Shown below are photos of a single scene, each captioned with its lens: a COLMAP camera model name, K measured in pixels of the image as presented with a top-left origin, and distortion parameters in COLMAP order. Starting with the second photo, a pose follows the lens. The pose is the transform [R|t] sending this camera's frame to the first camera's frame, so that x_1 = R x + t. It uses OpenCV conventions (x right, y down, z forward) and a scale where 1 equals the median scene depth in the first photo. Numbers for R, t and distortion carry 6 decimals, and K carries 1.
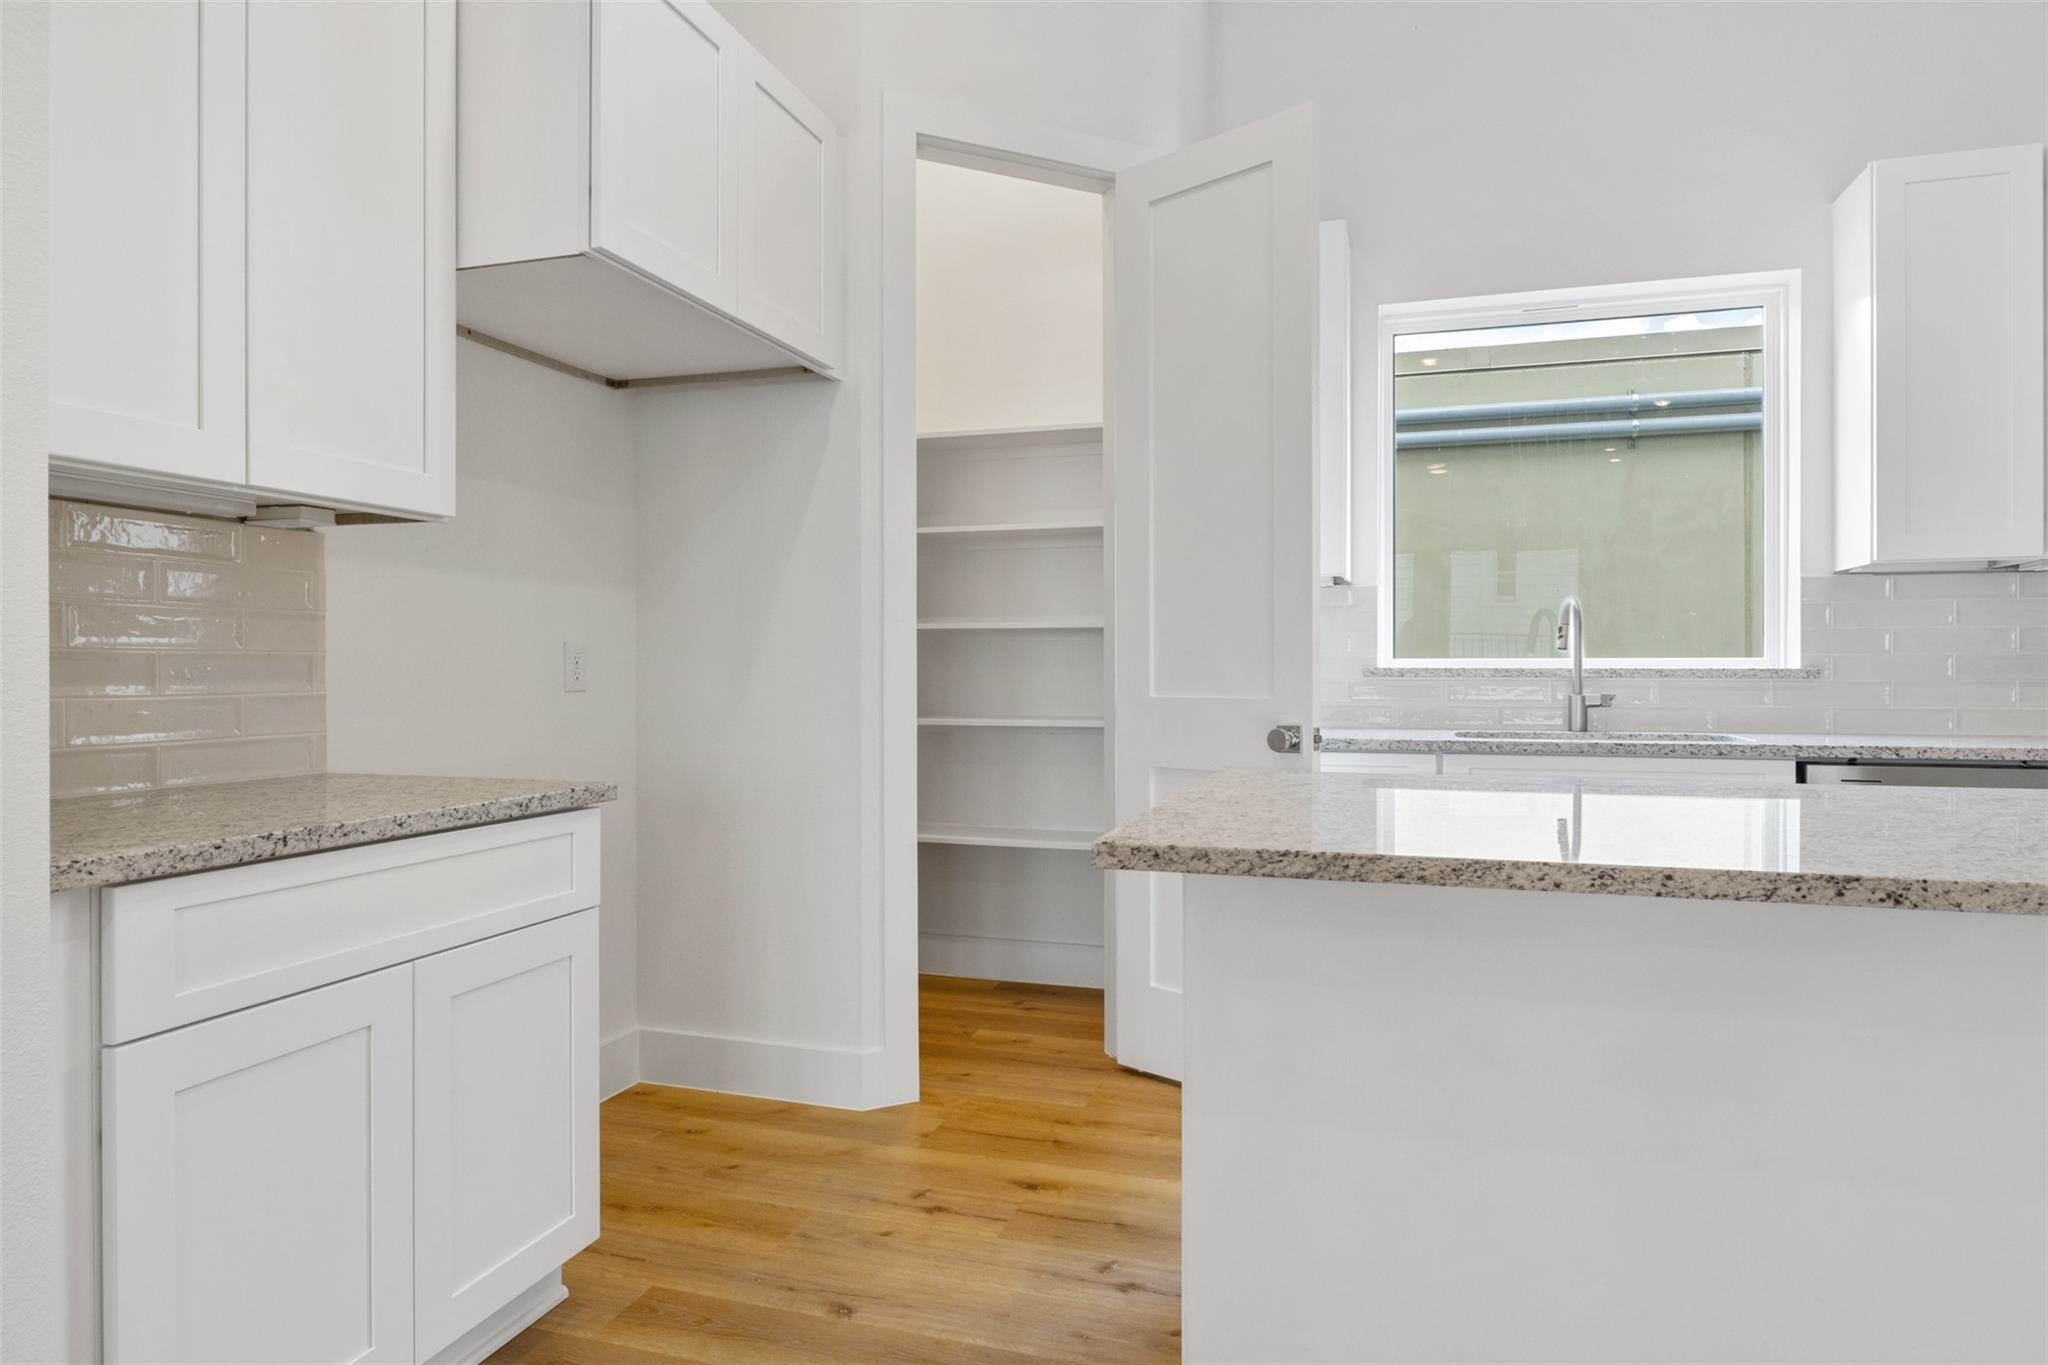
lens RADIAL K [[1199.8, 0, 1018.9], [0, 1199.8, 674.0], [0, 0, 1]] dist [-0.006804, -0.000064]
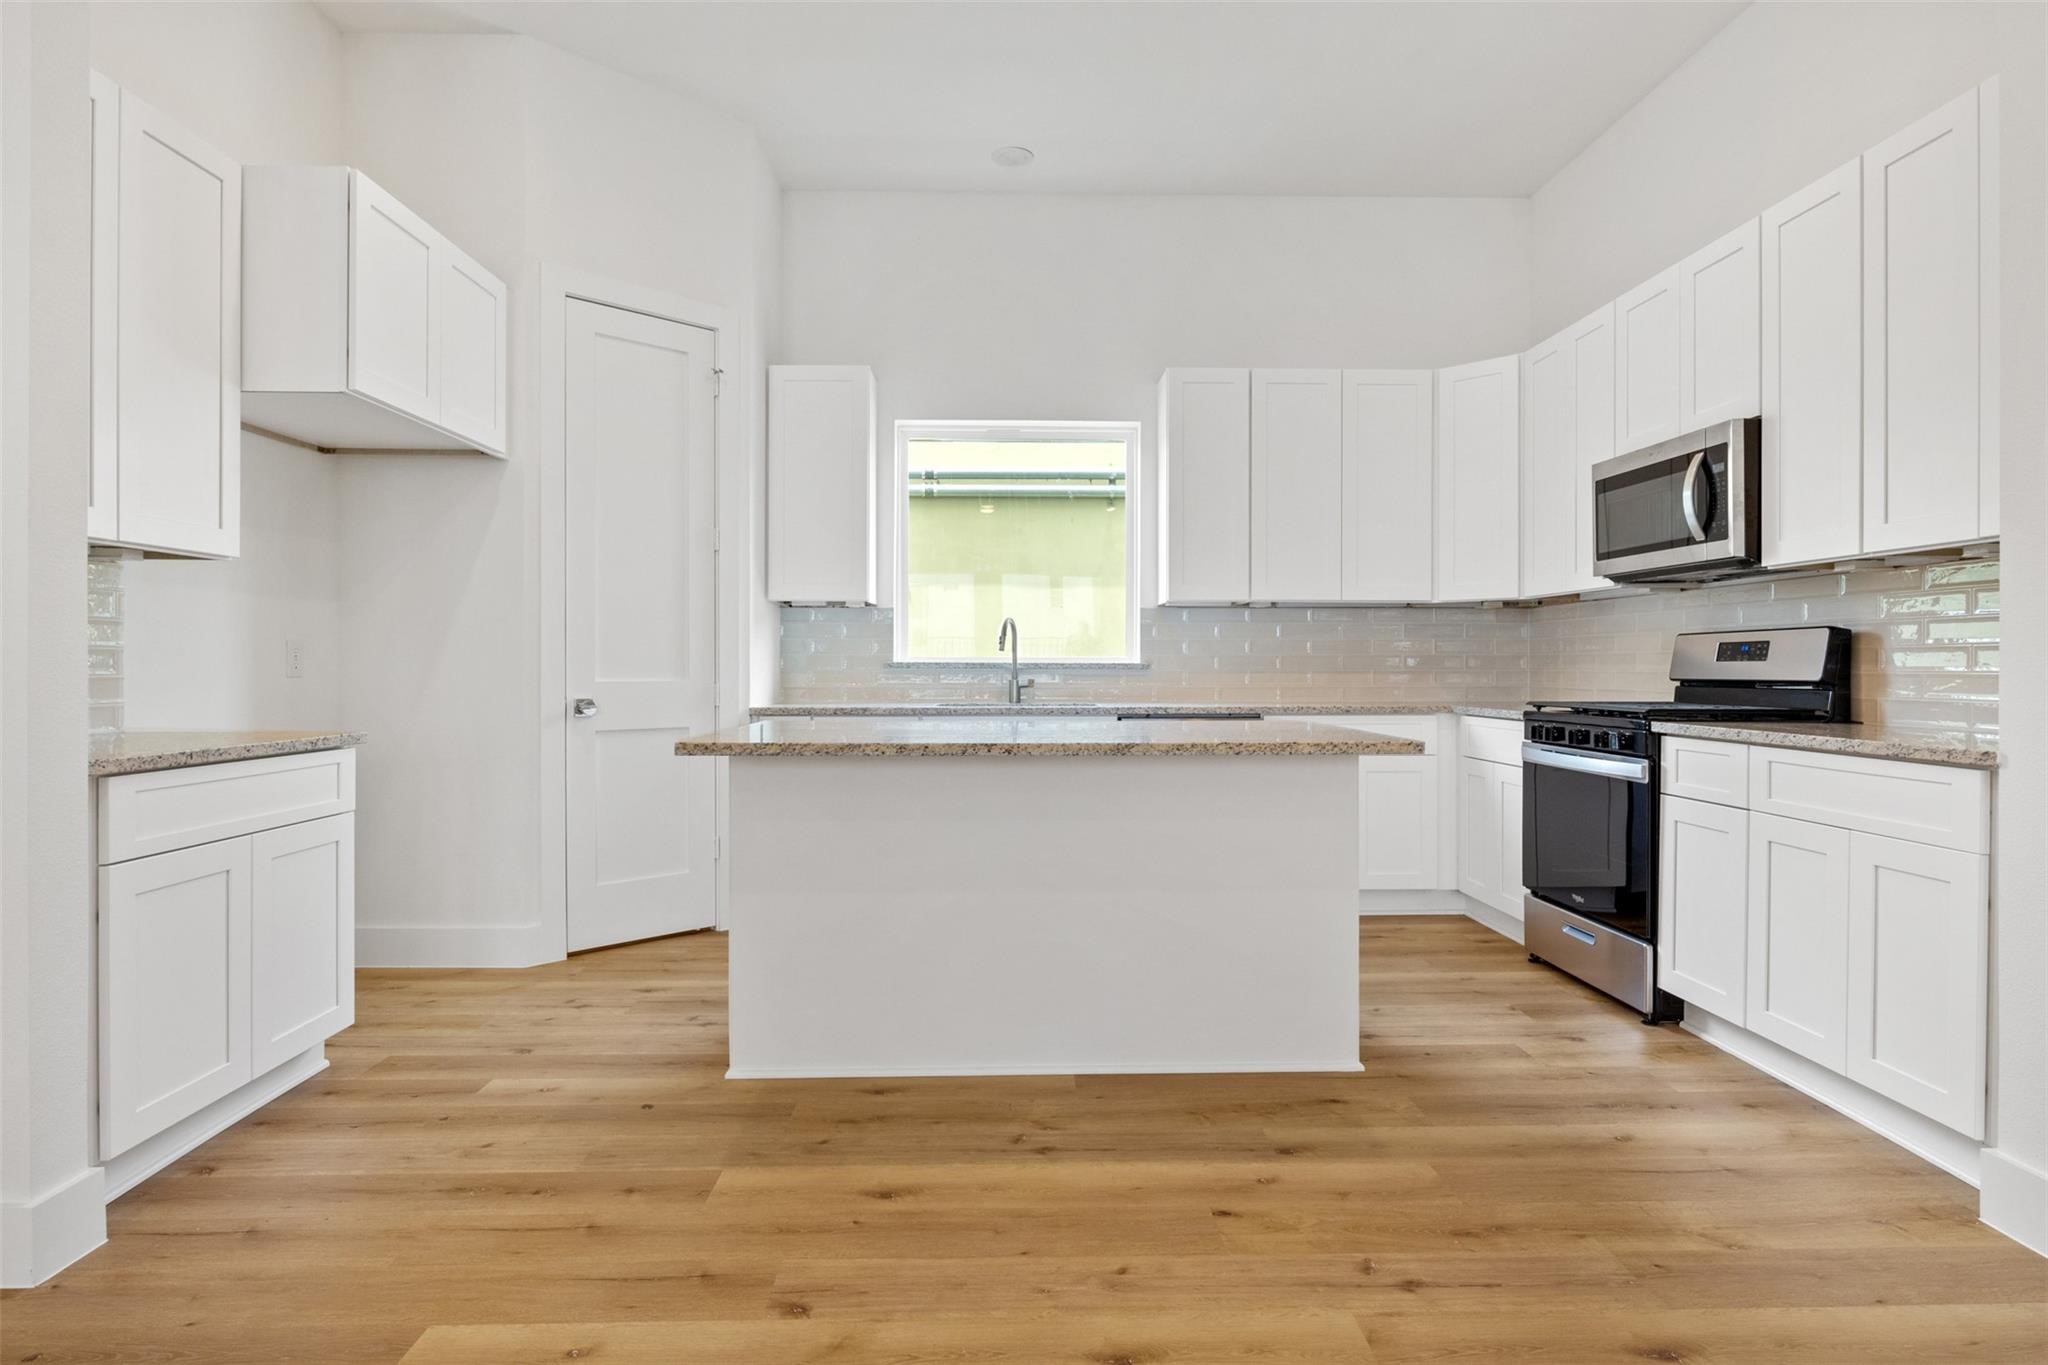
lens RADIAL K [[1092.2, 0, 1023.2], [0, 1092.2, 672.7], [0, 0, 1]] dist [-0.003056, -0.000512]
pose [[0.944350, 0.000250, 0.328942, 0.005808], [-0.000787, 0.999999, 0.001498, 0.009999], [-0.328941, -0.001673, 0.944349, -0.622343]]
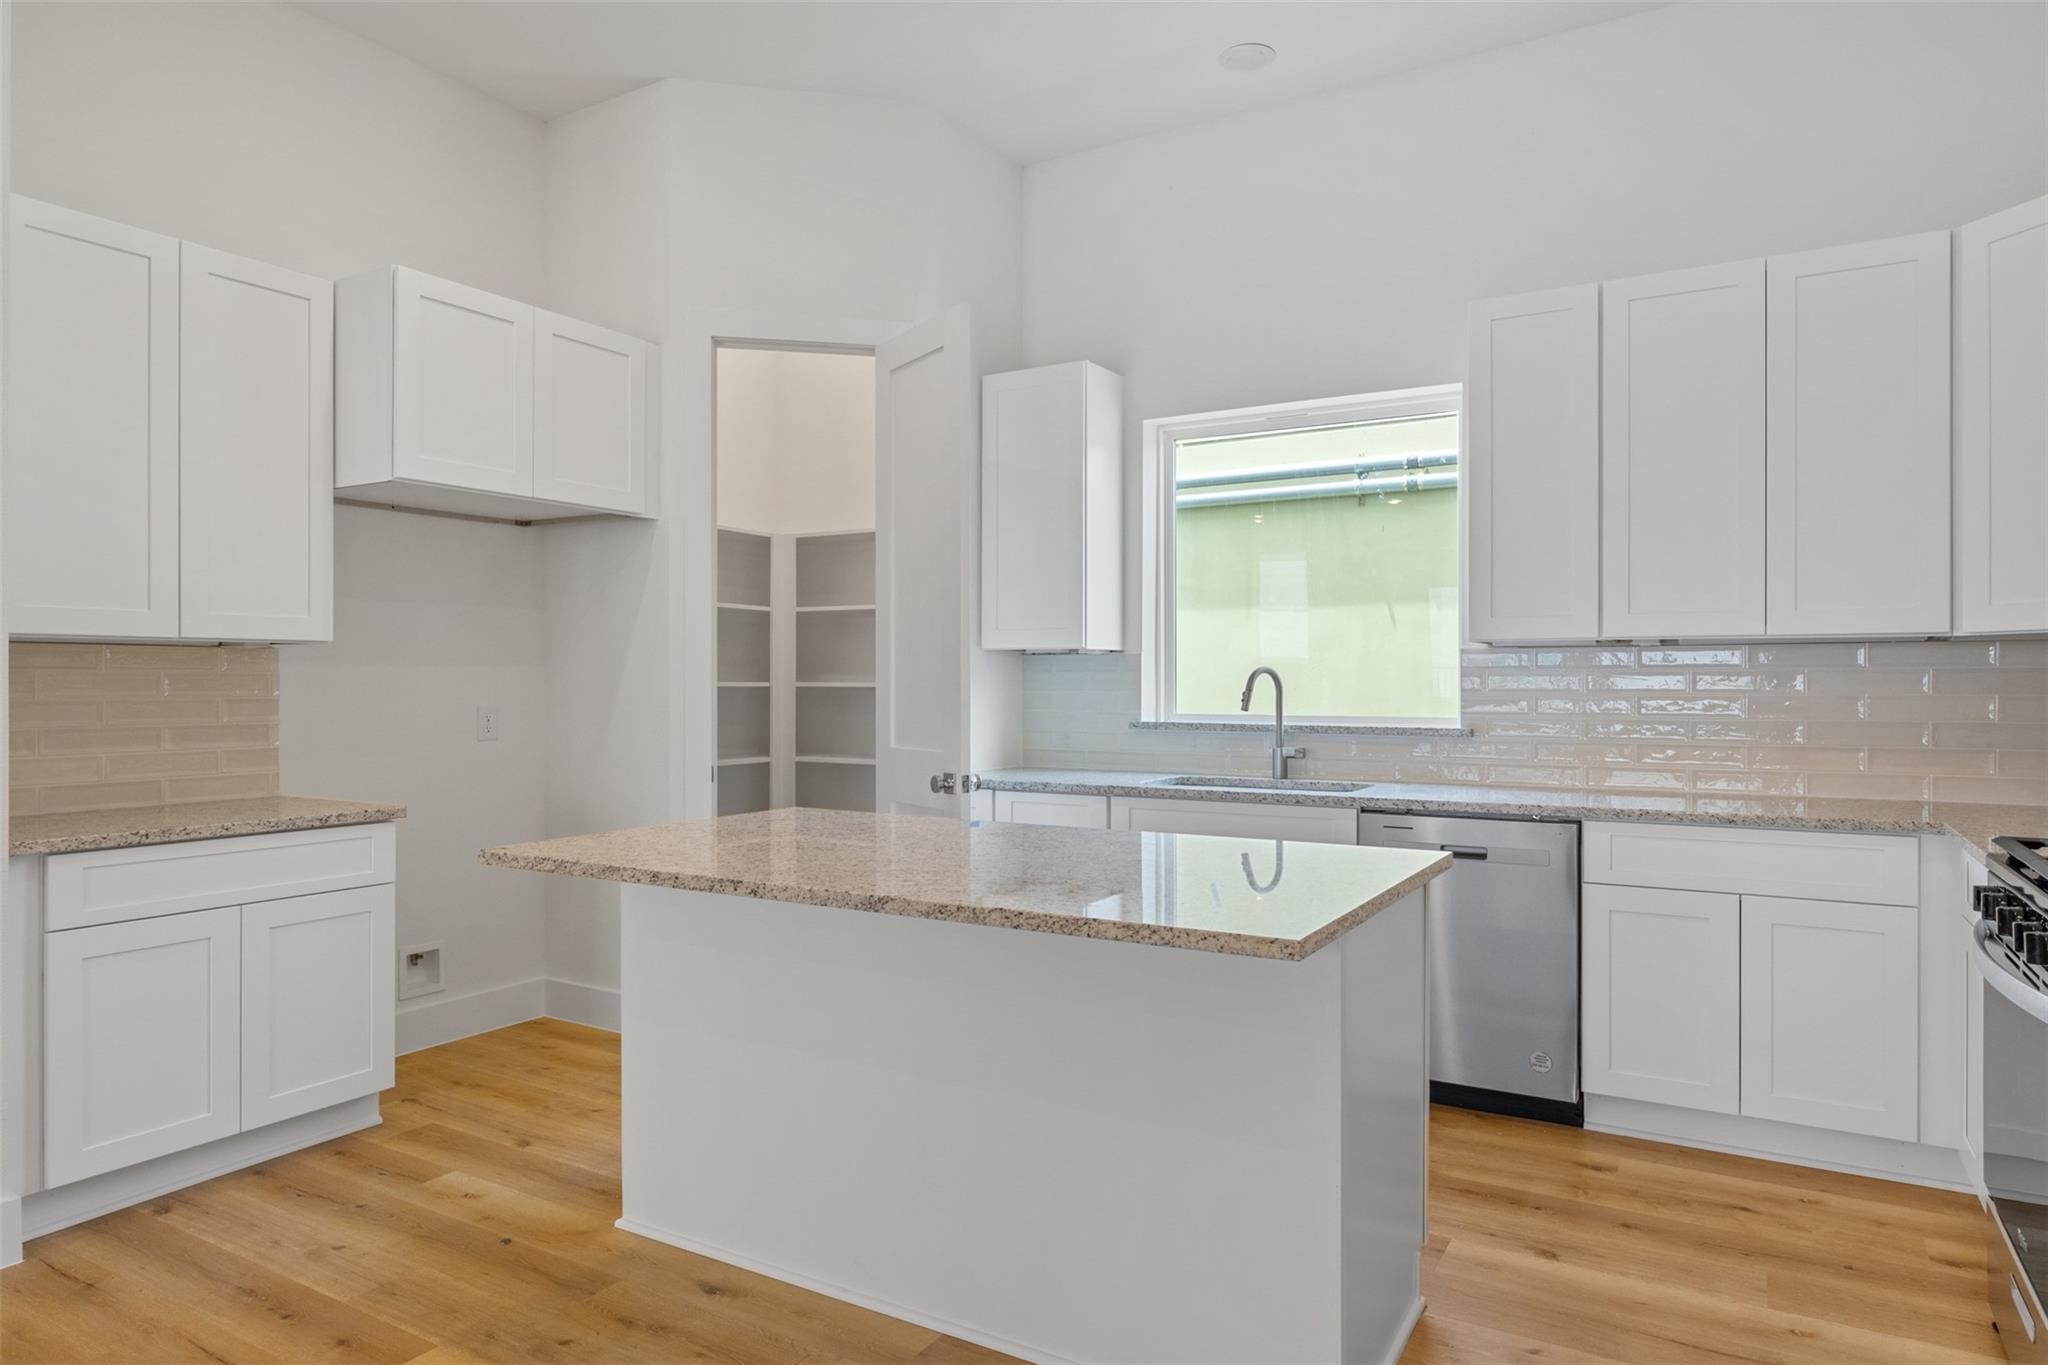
lens RADIAL K [[1231.3, 0, 1024.0], [0, 1231.3, 682.5], [0, 0, 1]] dist [-0.008014, -0.000672]
pose [[0.974100, 0.001446, -0.226115, 0.844439], [-0.002070, 0.999995, -0.002522, -0.074370], [0.226110, 0.002924, 0.974097, -0.424642]]
